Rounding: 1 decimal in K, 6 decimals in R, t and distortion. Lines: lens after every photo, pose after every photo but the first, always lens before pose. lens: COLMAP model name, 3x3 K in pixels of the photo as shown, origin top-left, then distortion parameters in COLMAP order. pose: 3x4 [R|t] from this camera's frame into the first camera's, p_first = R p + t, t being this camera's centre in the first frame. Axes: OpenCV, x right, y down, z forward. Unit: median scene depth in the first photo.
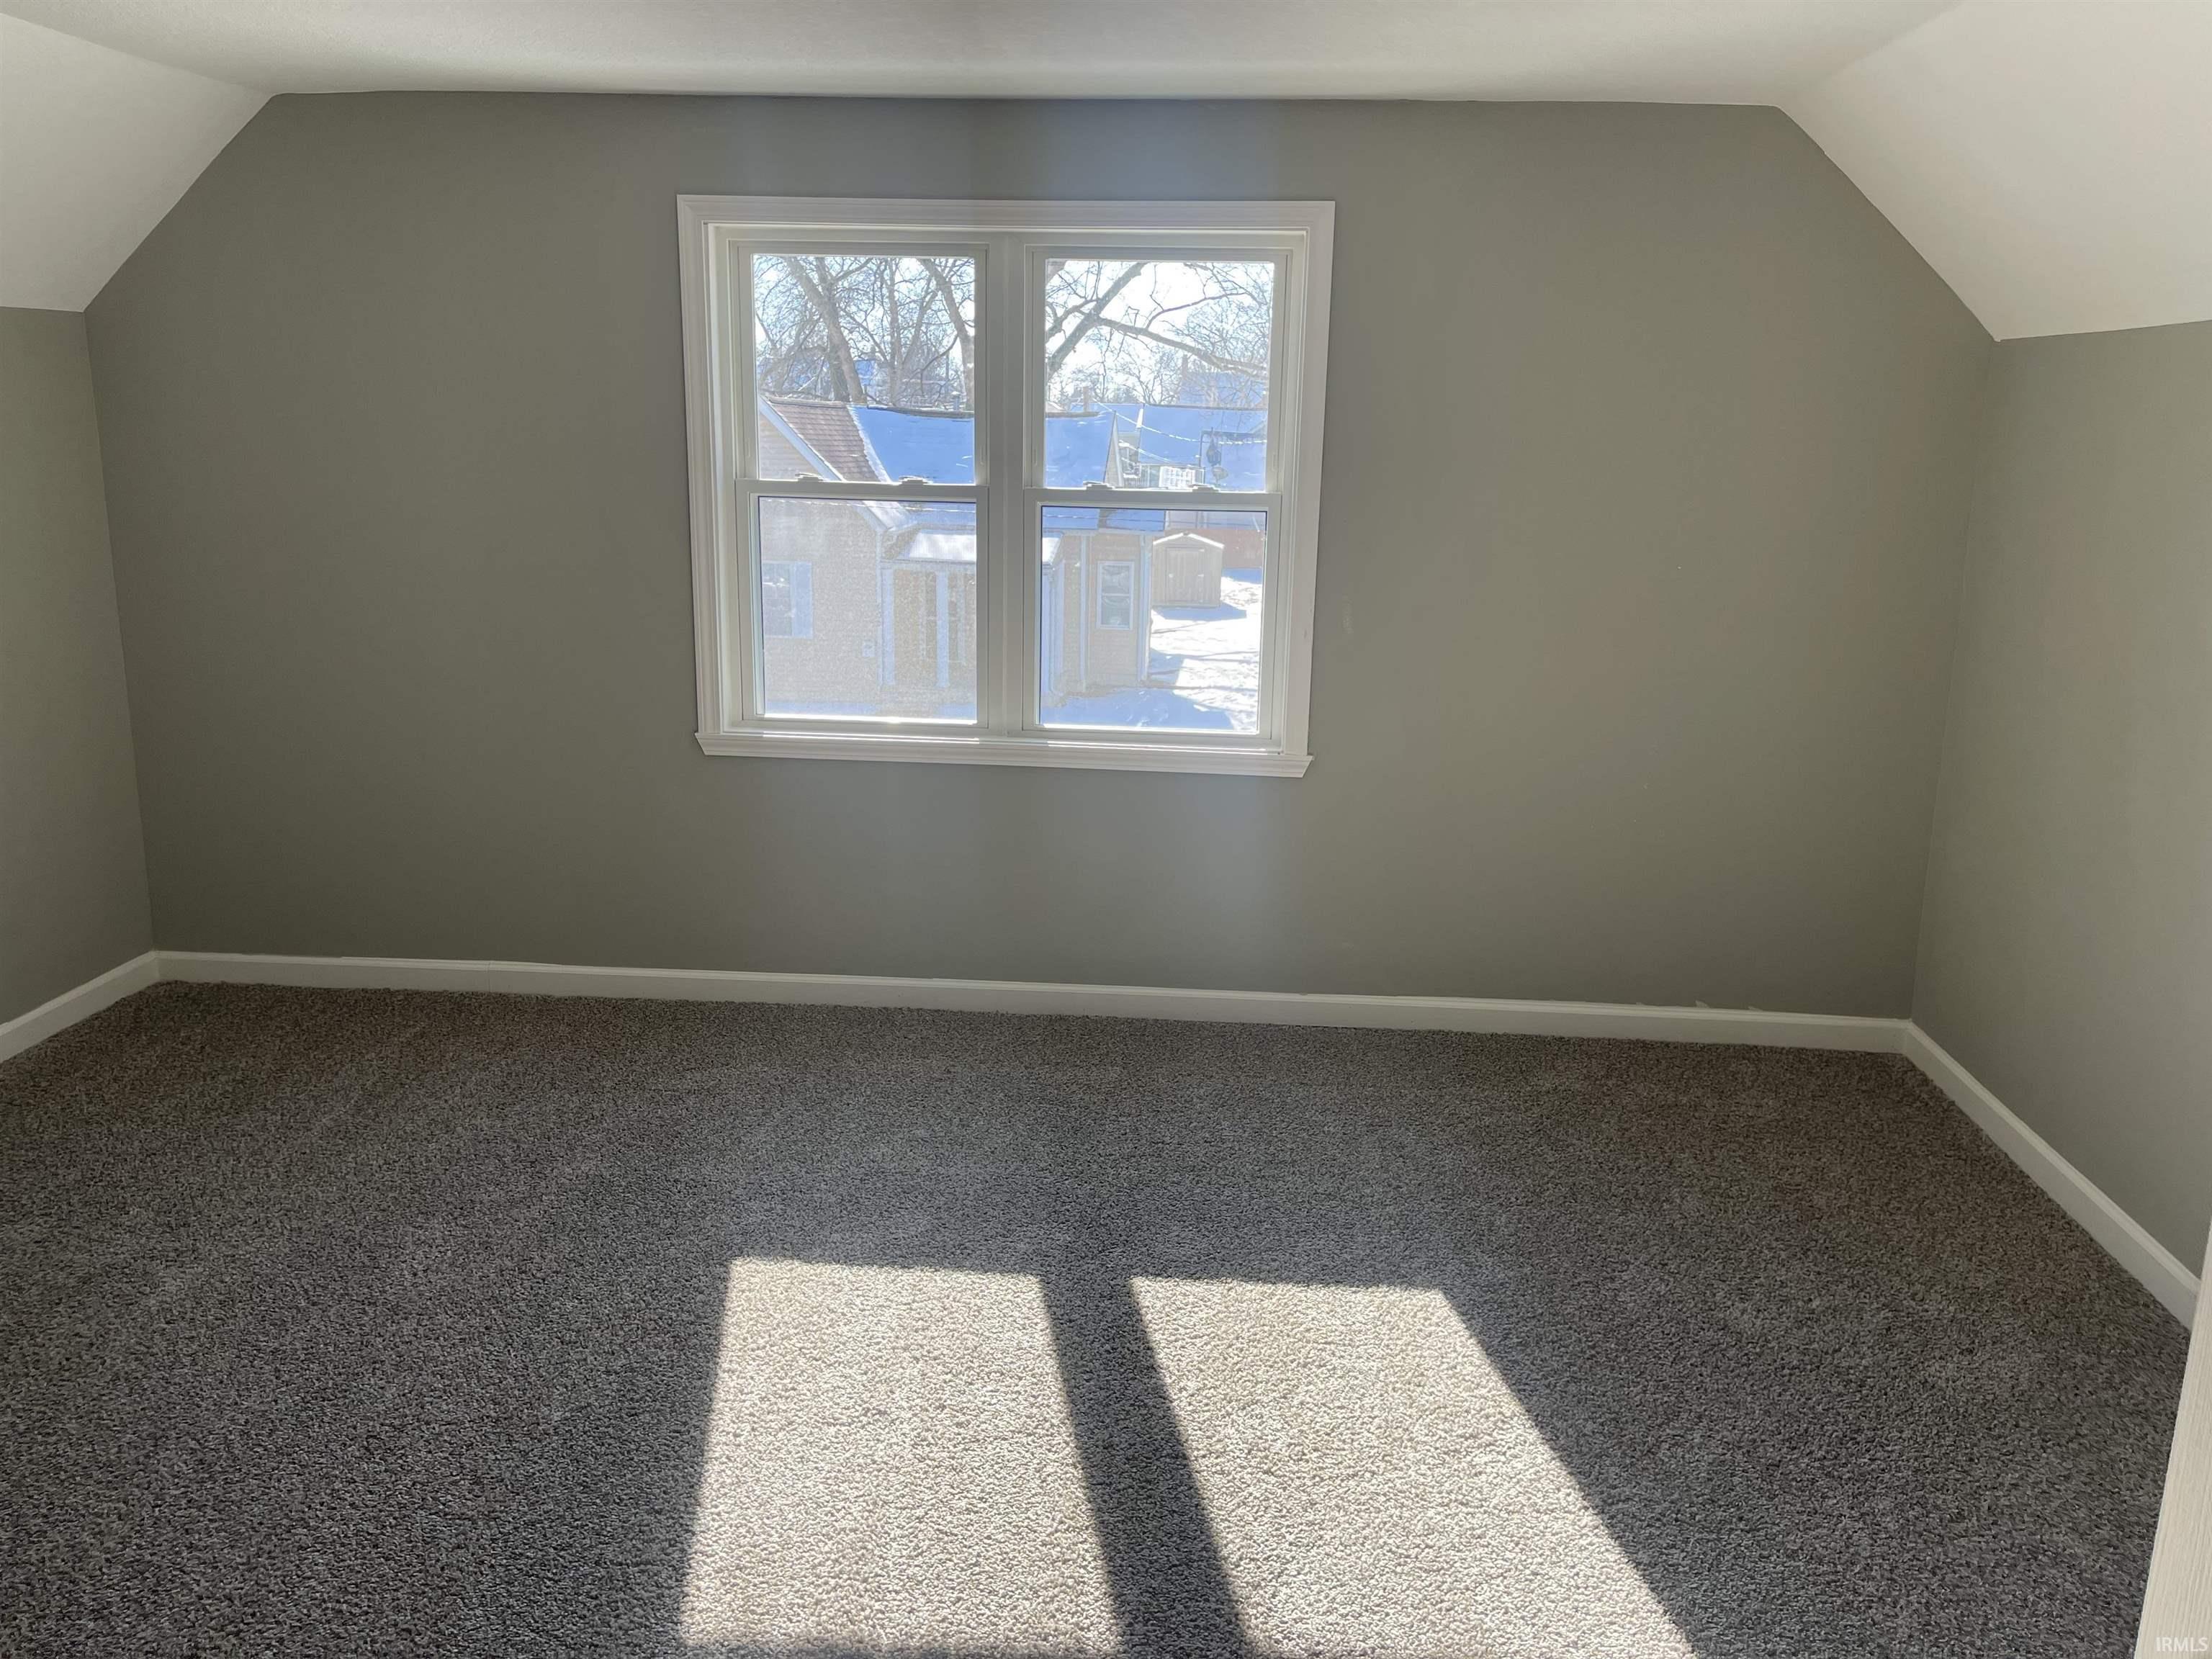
lens RADIAL K [[1673.4, 0, 1118.9], [0, 1673.4, 835.0], [0, 0, 1]] dist [0.015563, -0.032827]
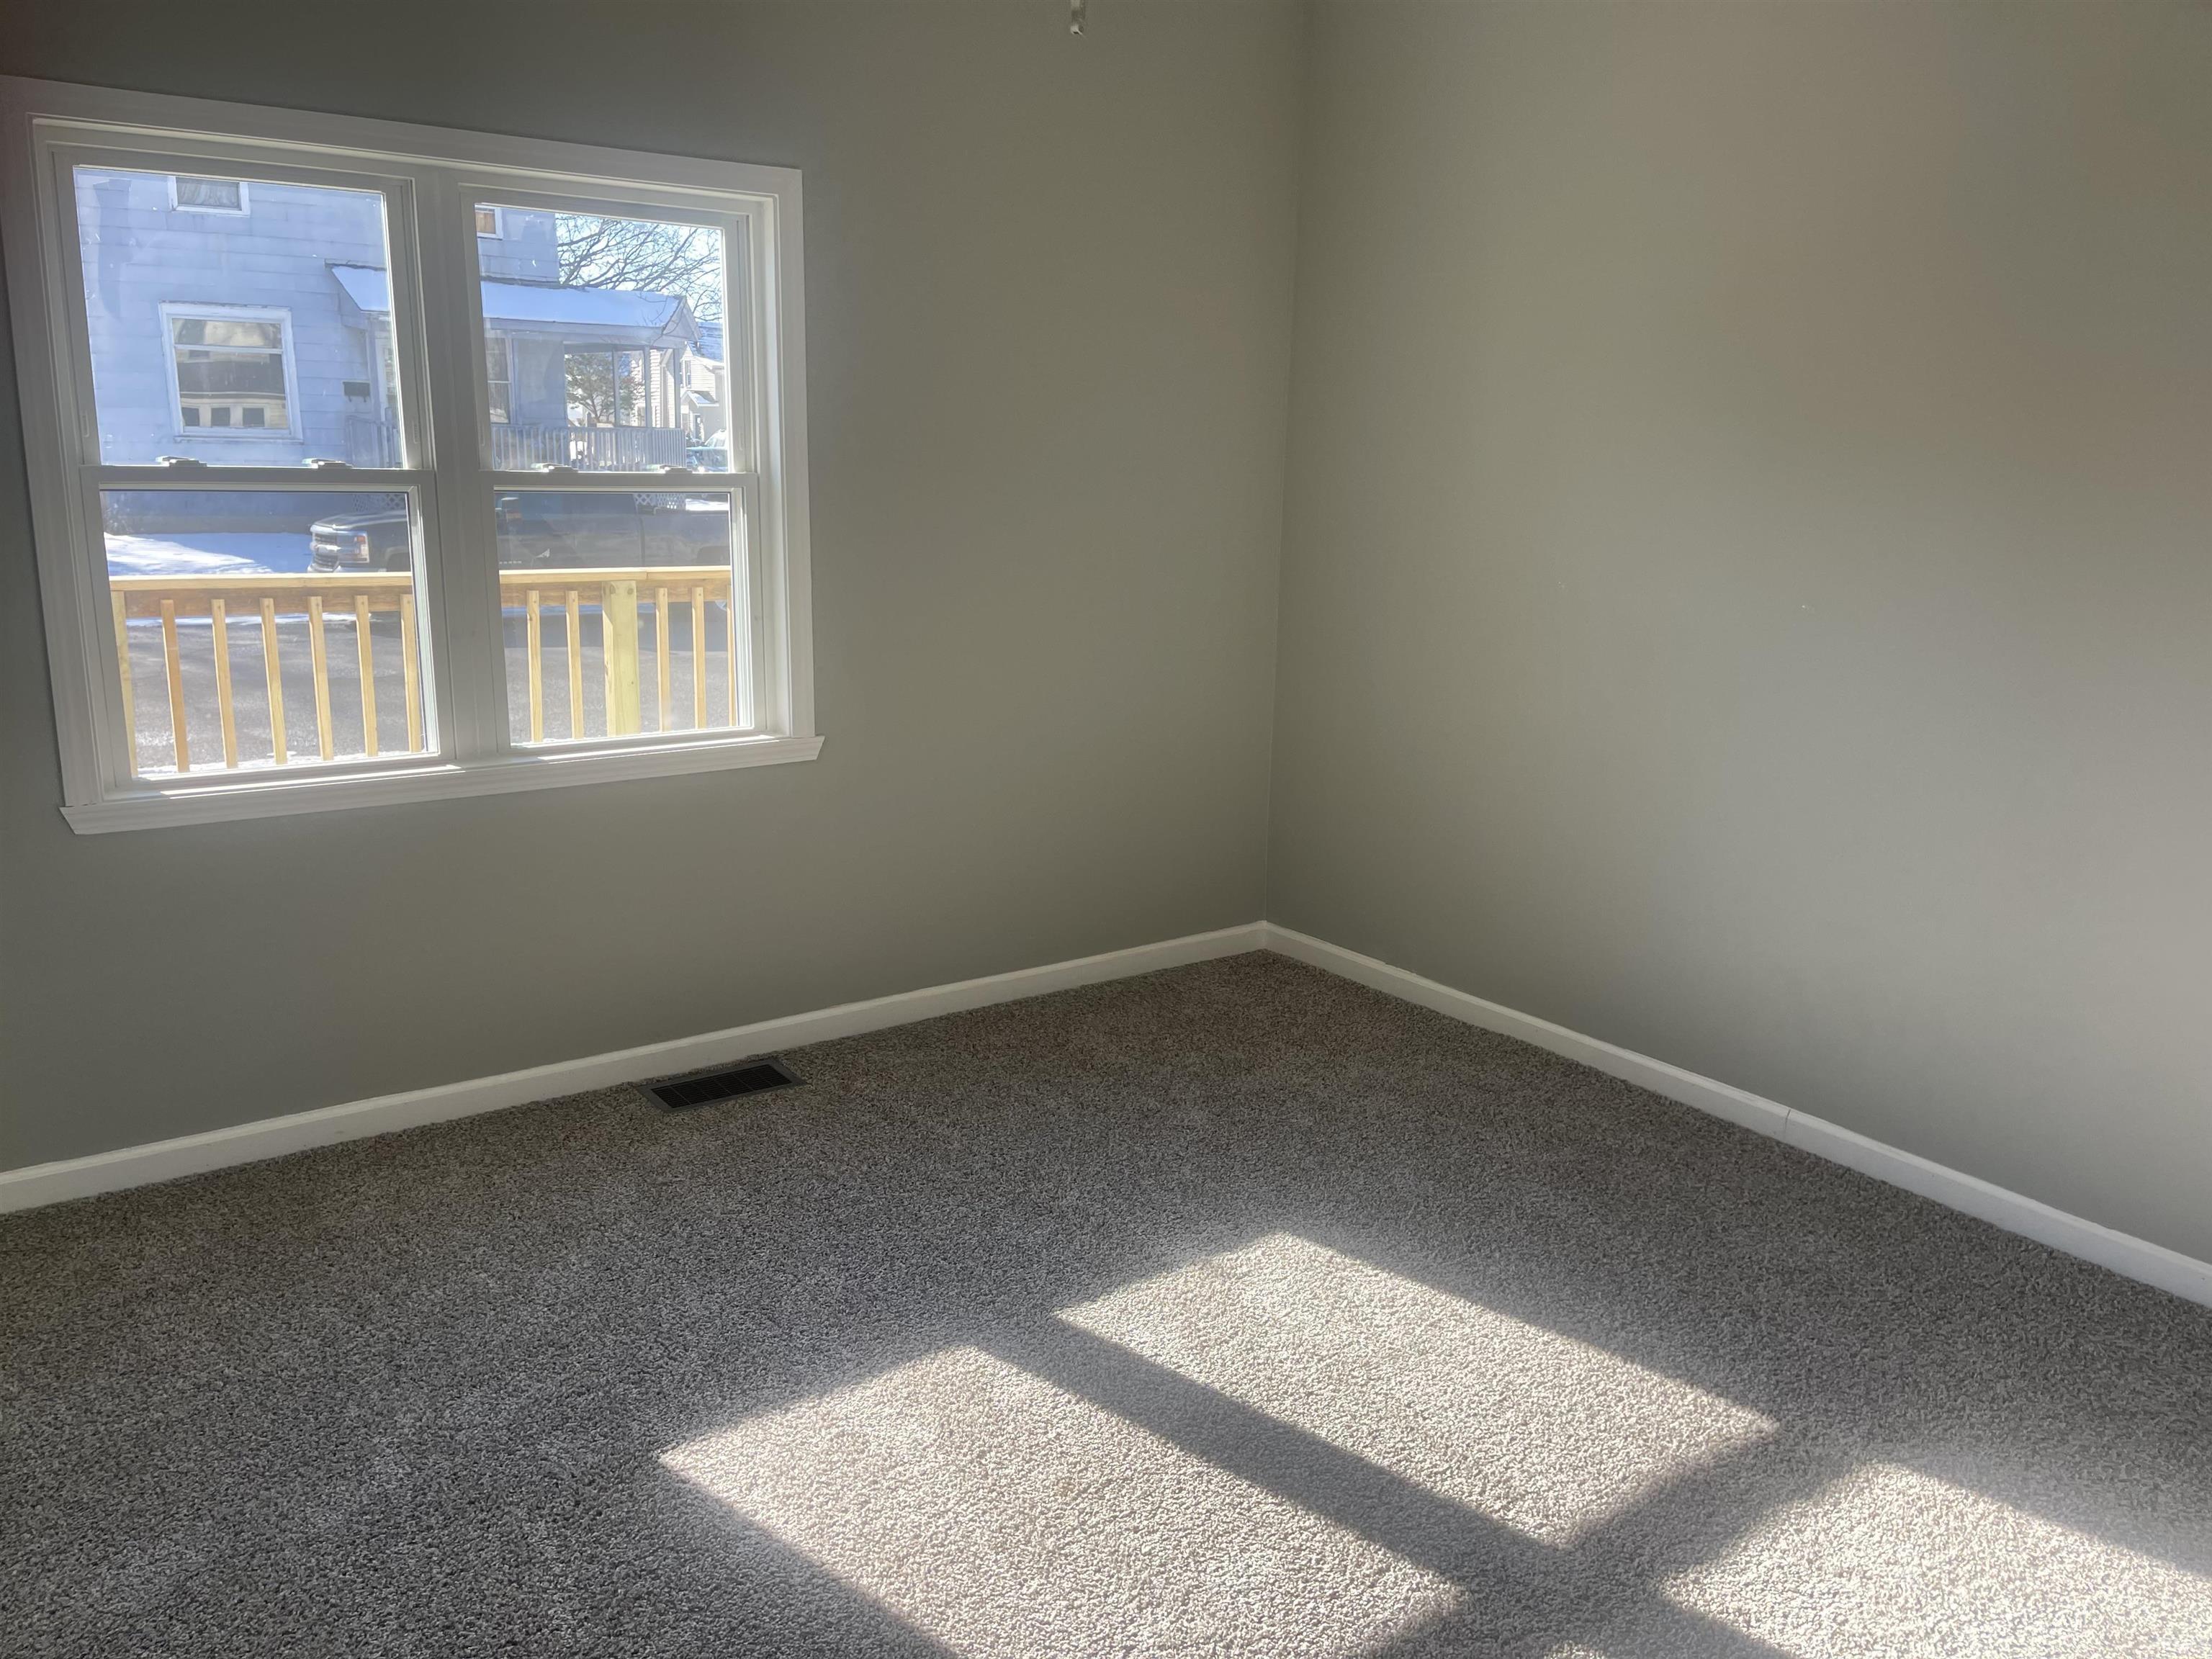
lens RADIAL K [[1673.4, 0, 1118.9], [0, 1673.4, 835.0], [0, 0, 1]] dist [0.015563, -0.032827]
pose [[0.752613, -0.144056, 0.642511, -0.389489], [0.129976, 0.989078, 0.069510, -0.047658], [-0.645507, 0.031197, 0.763117, 0.169620]]
